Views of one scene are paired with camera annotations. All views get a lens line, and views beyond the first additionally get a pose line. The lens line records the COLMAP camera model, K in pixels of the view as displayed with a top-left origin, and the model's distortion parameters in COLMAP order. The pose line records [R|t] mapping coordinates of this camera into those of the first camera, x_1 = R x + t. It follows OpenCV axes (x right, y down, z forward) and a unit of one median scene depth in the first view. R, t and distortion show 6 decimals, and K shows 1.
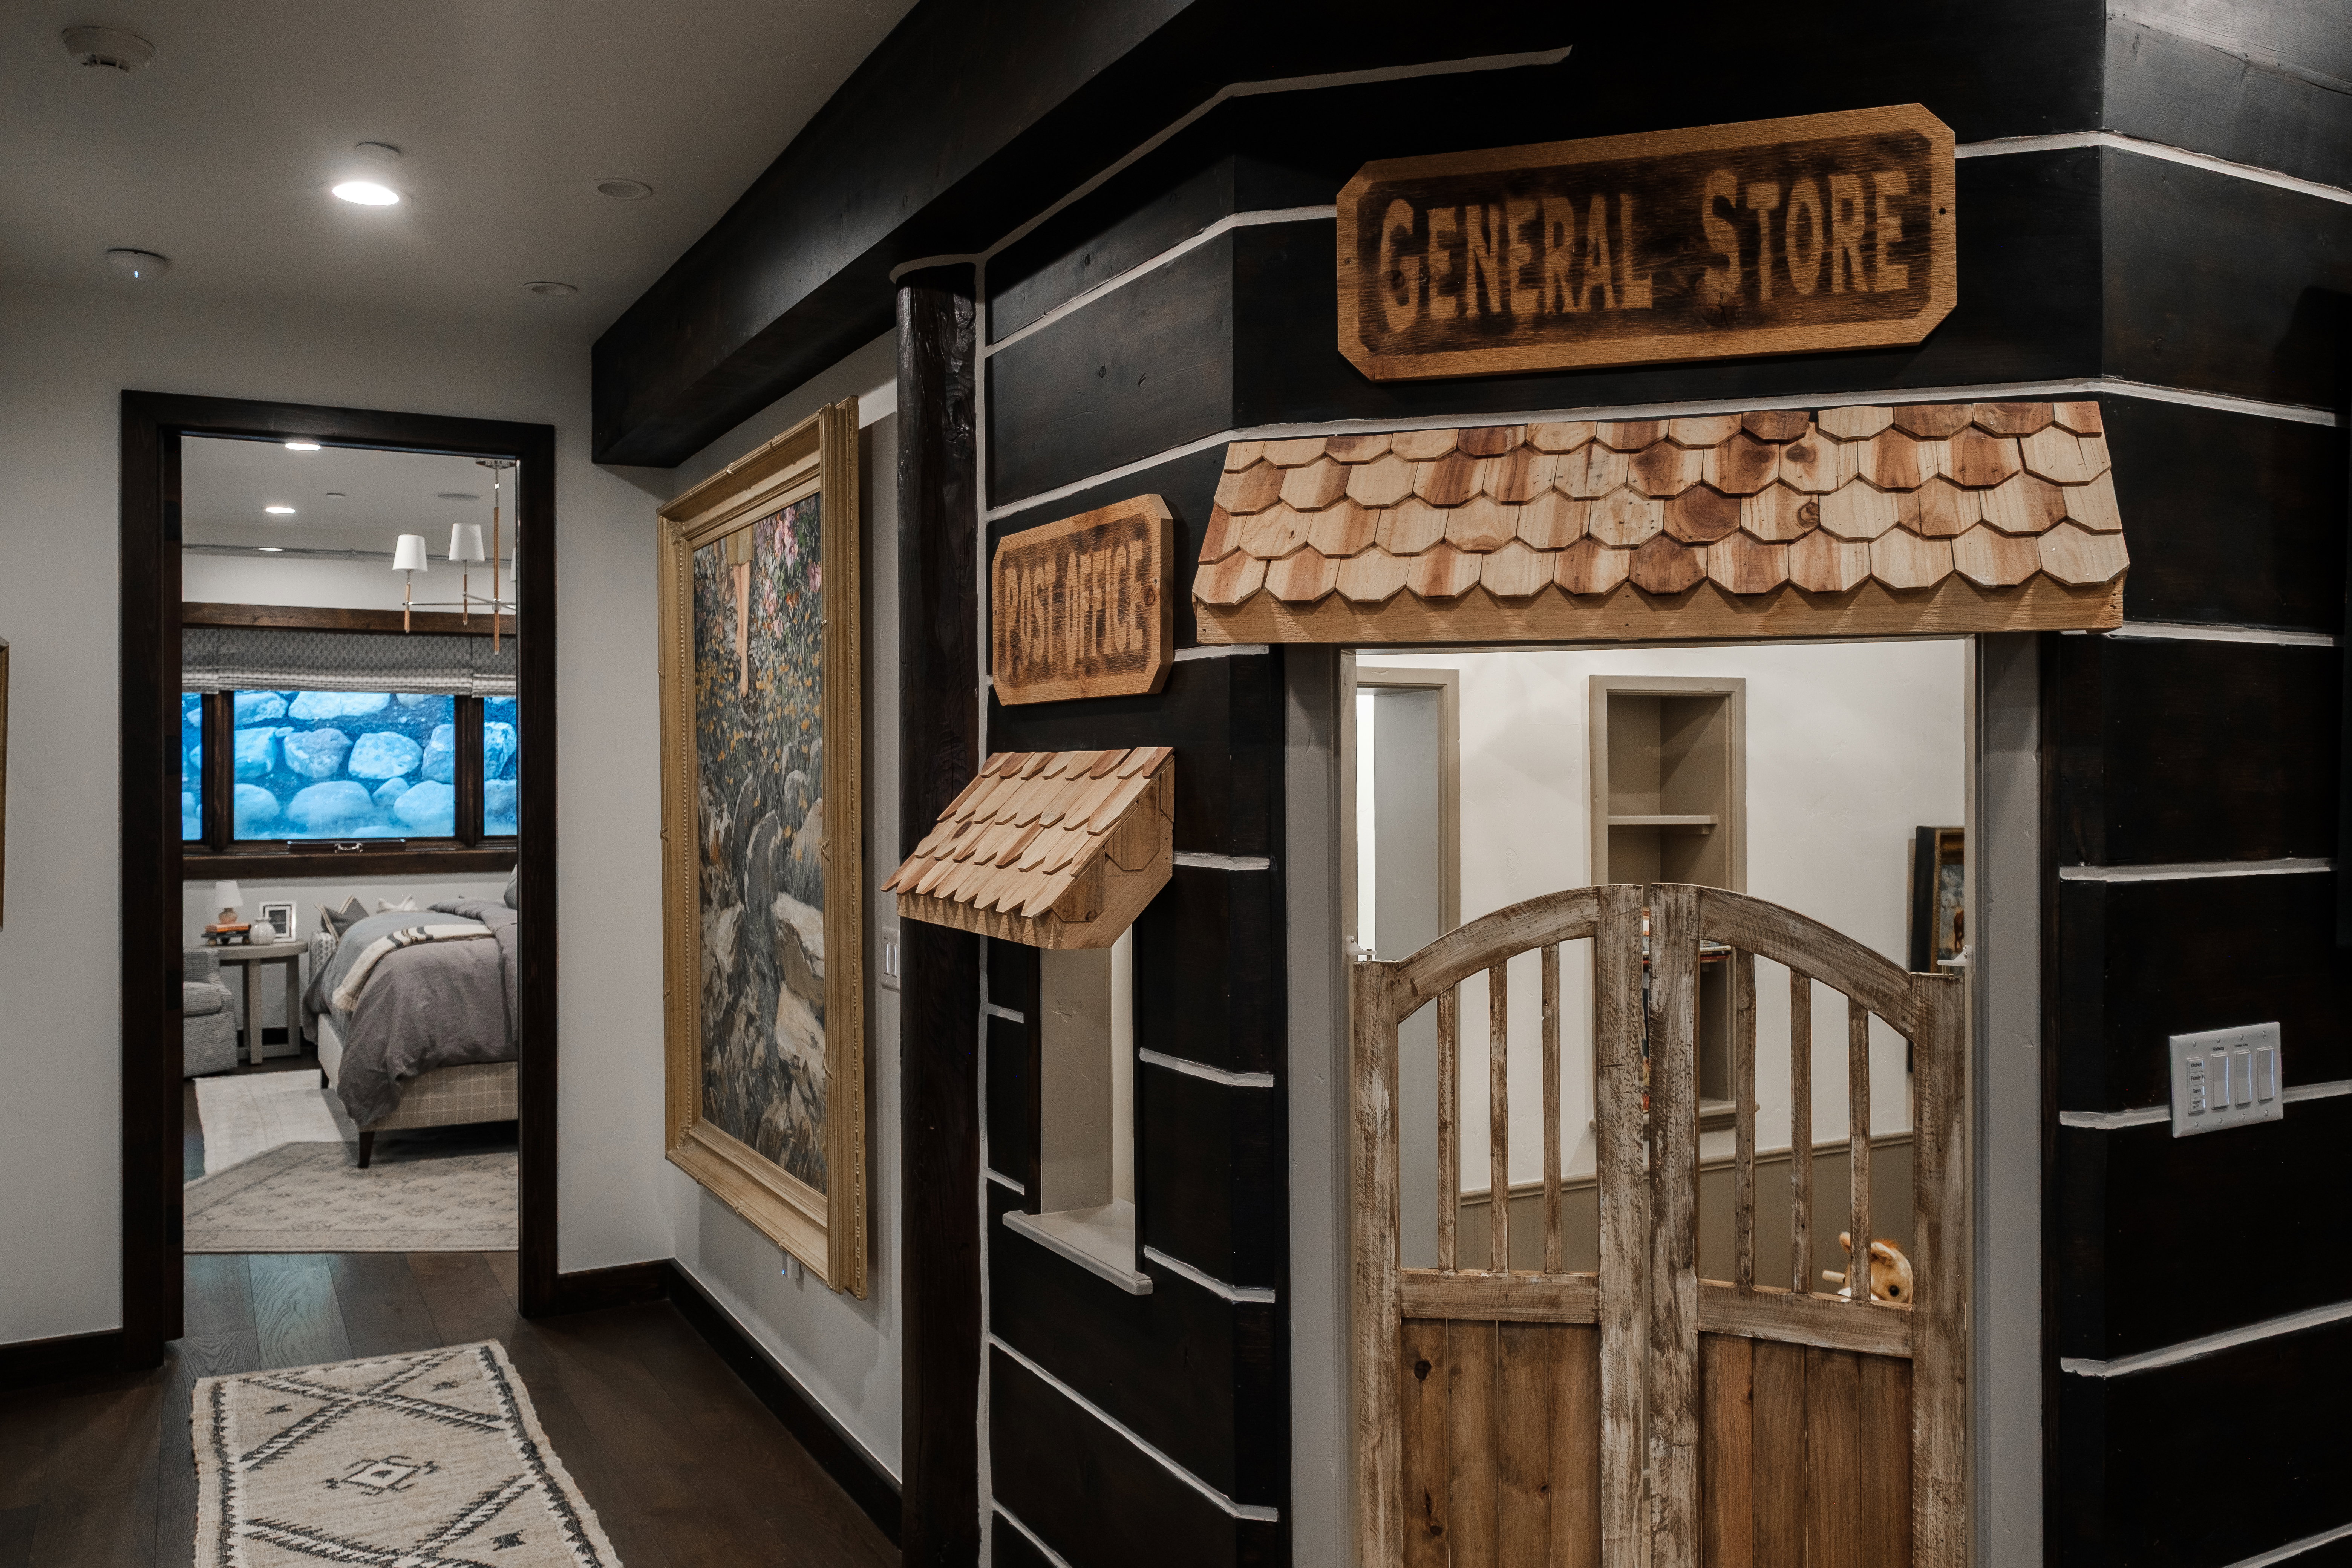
lens RADIAL K [[1799.4, 0, 1182.3], [0, 1799.4, 779.9], [0, 0, 1]] dist [0.013383, 0.005614]
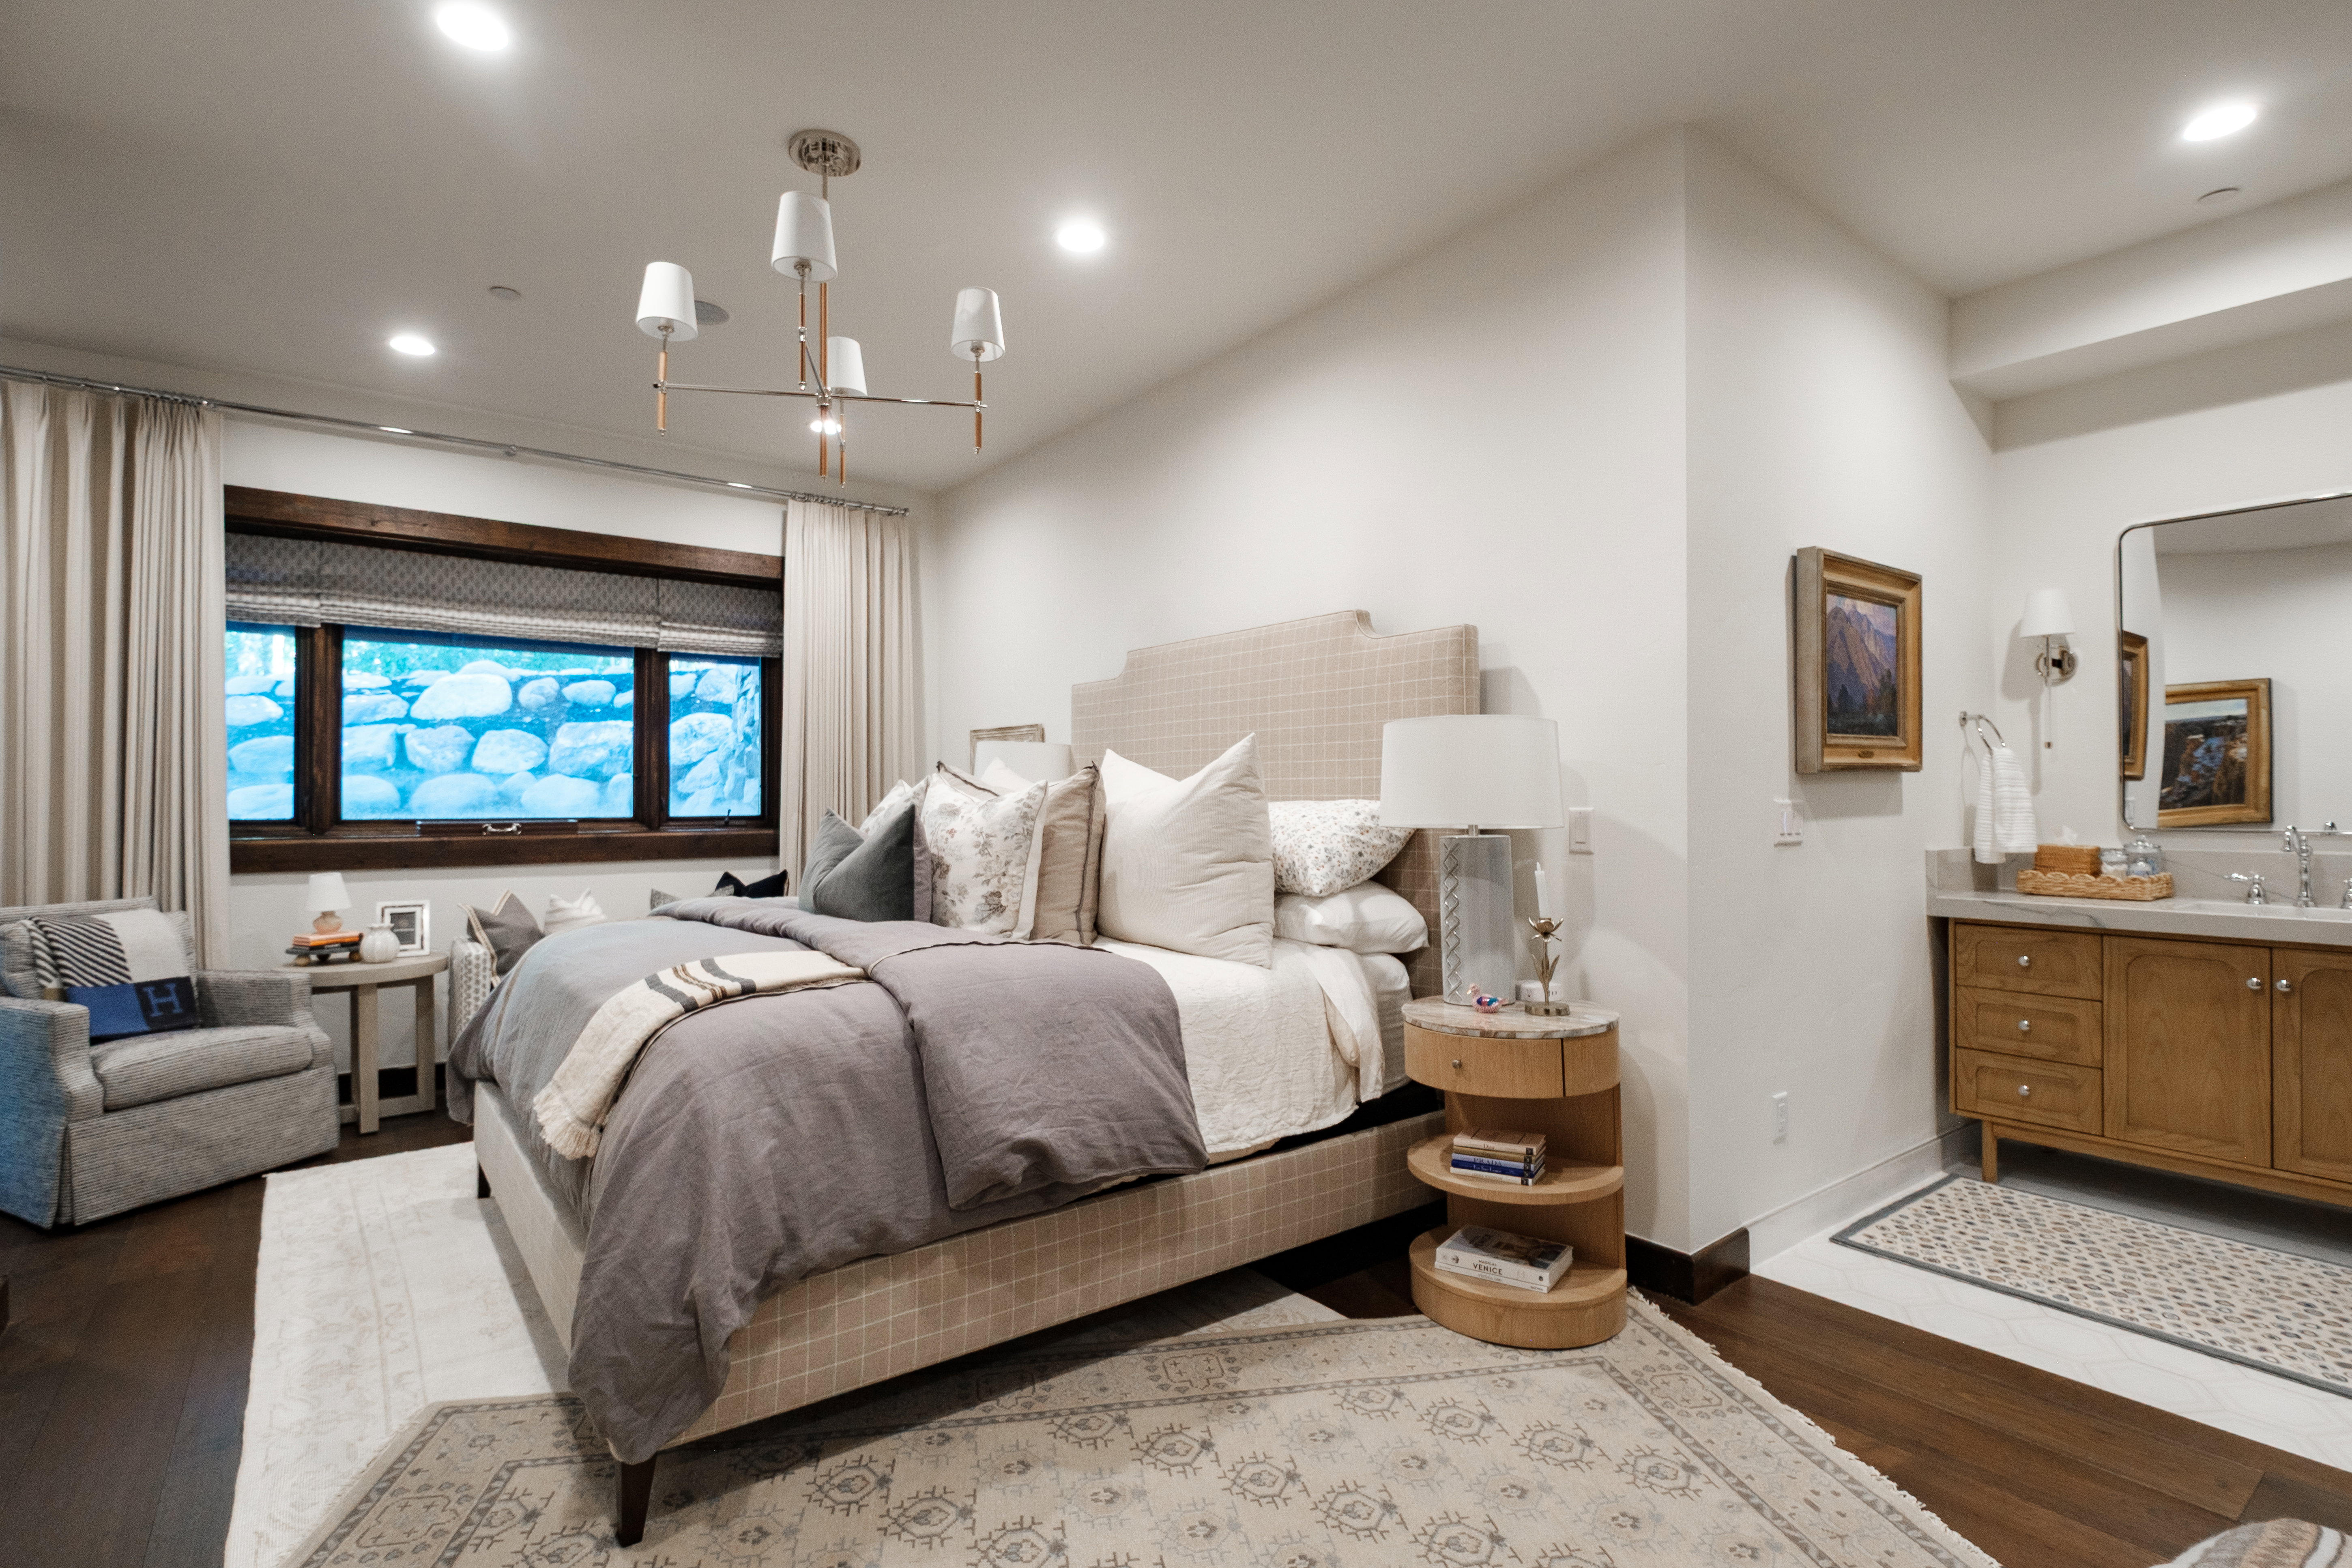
lens RADIAL K [[1080.2, 0, 1165.0], [0, 1080.2, 789.9], [0, 0, 1]] dist [0.003043, 0.000026]
pose [[0.988031, 0.001750, 0.154246, -0.263841], [0.000268, 0.999915, -0.013055, 0.028159], [-0.154256, 0.012940, 0.987946, 0.519373]]
